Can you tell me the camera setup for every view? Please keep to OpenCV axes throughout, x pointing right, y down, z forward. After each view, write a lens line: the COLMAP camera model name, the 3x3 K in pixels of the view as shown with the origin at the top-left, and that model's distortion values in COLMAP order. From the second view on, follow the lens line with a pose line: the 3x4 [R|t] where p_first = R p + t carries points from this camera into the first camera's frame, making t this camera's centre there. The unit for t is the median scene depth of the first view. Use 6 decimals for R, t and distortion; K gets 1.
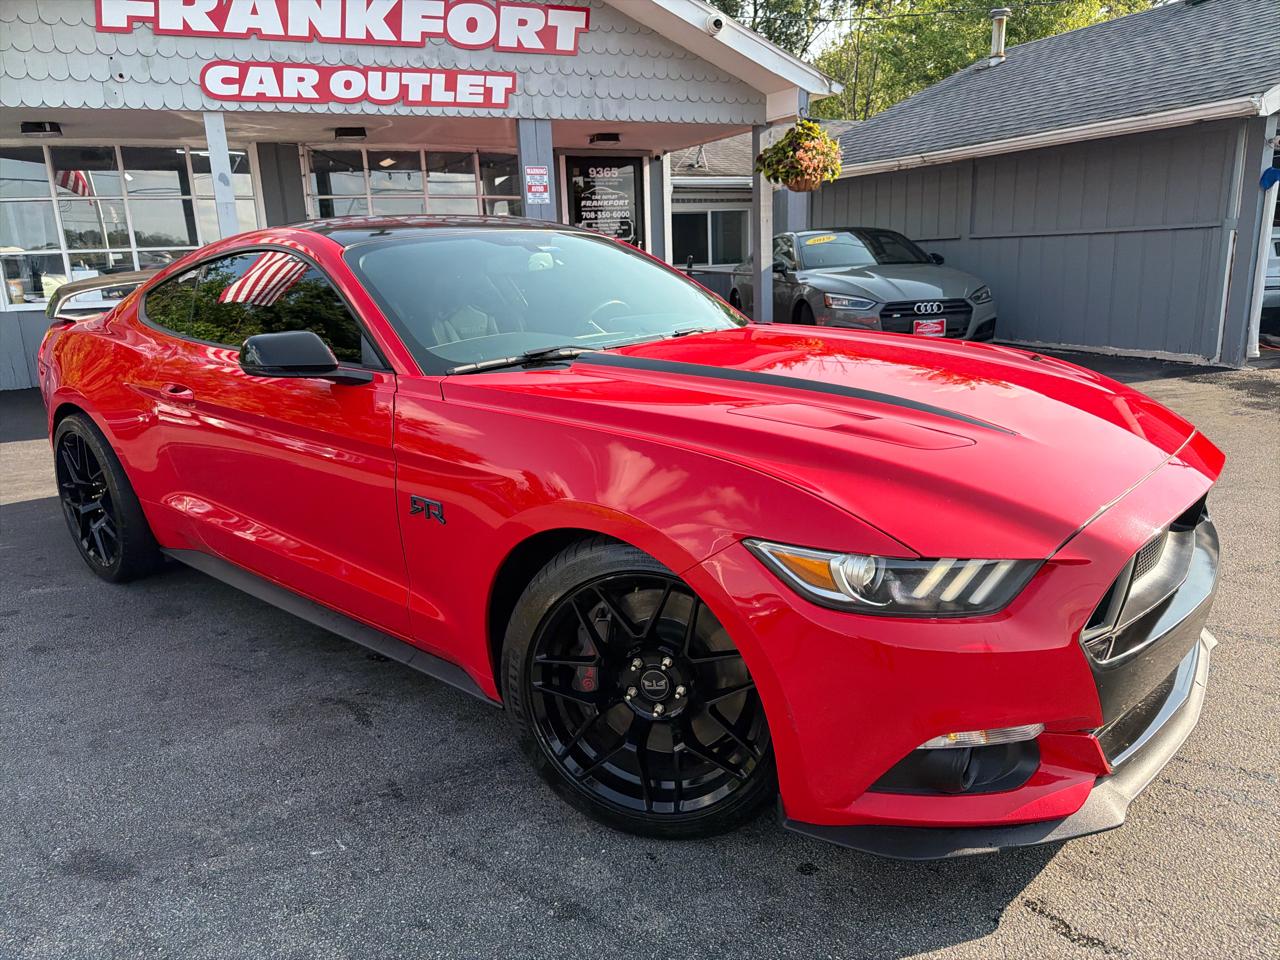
lens RADIAL K [[919.5, 0, 648.1], [0, 919.5, 480.6], [0, 0, 1]] dist [-0.000720, -0.012269]
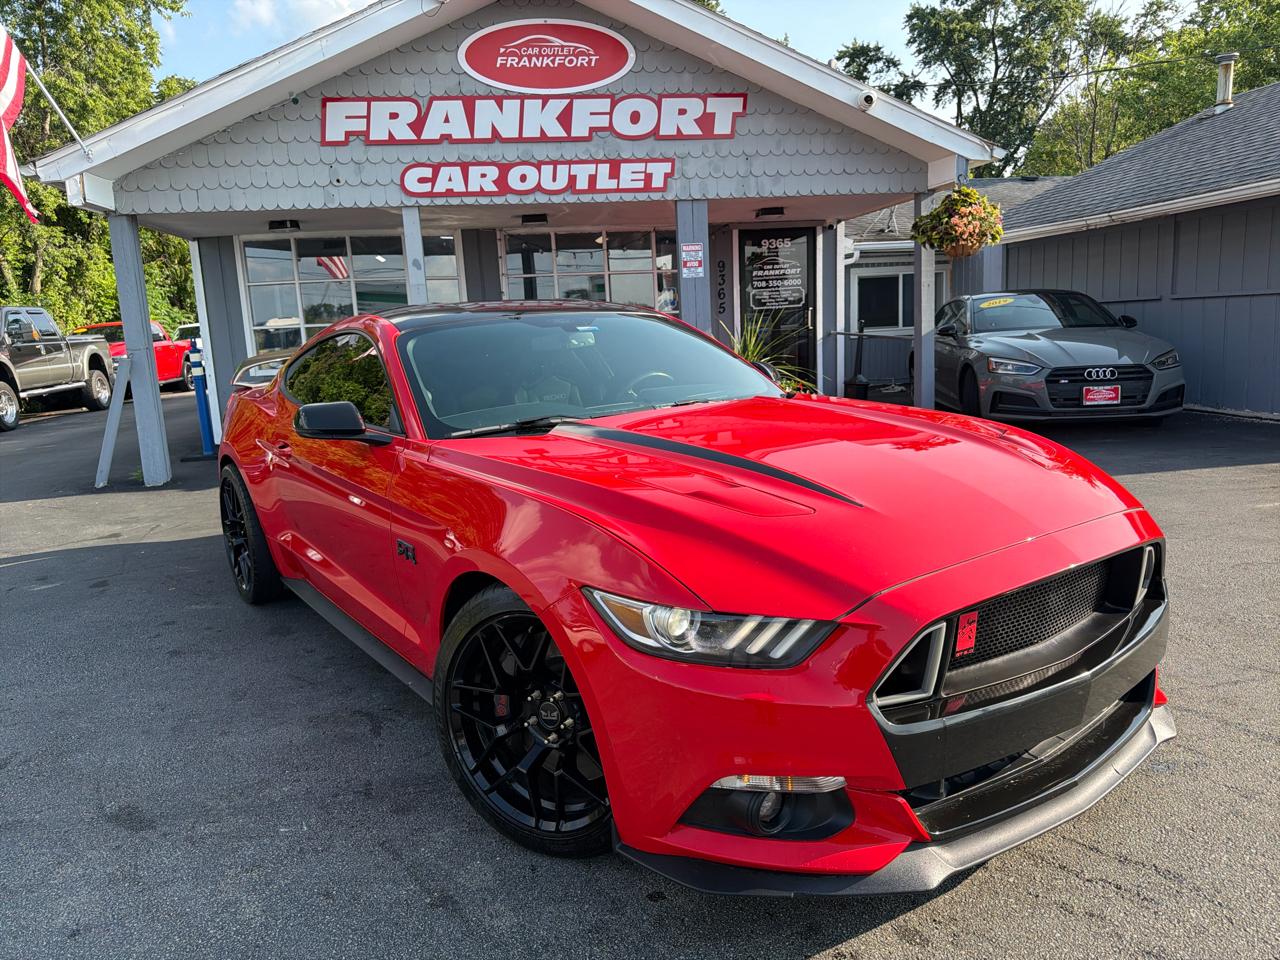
lens RADIAL K [[914.6, 0, 640.0], [0, 914.6, 480.0], [0, 0, 1]] dist [0.026277, -0.049059]
pose [[0.967591, 0.029021, -0.250849, 0.102150], [-0.045584, 0.997128, -0.060472, -0.000916], [0.248374, 0.069947, 0.966136, -0.022937]]
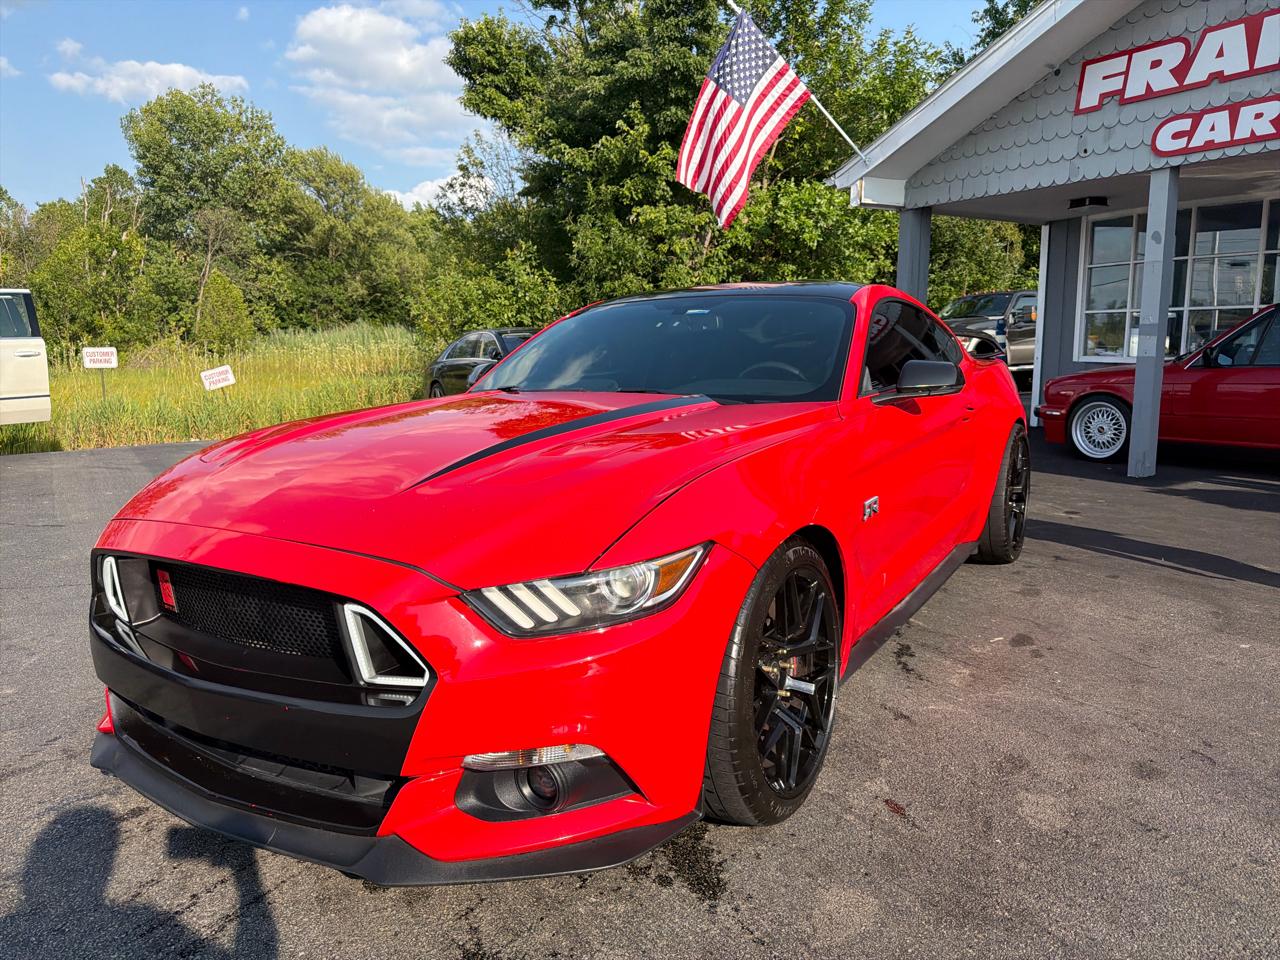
lens RADIAL K [[901.1, 0, 640.0], [0, 901.1, 480.0], [0, 0, 1]] dist [0.020839, -0.028681]
pose [[0.166038, 0.178117, -0.969900, 0.406052], [-0.234393, 0.962493, 0.136631, -0.079622], [0.957858, 0.204652, 0.201559, 0.321486]]
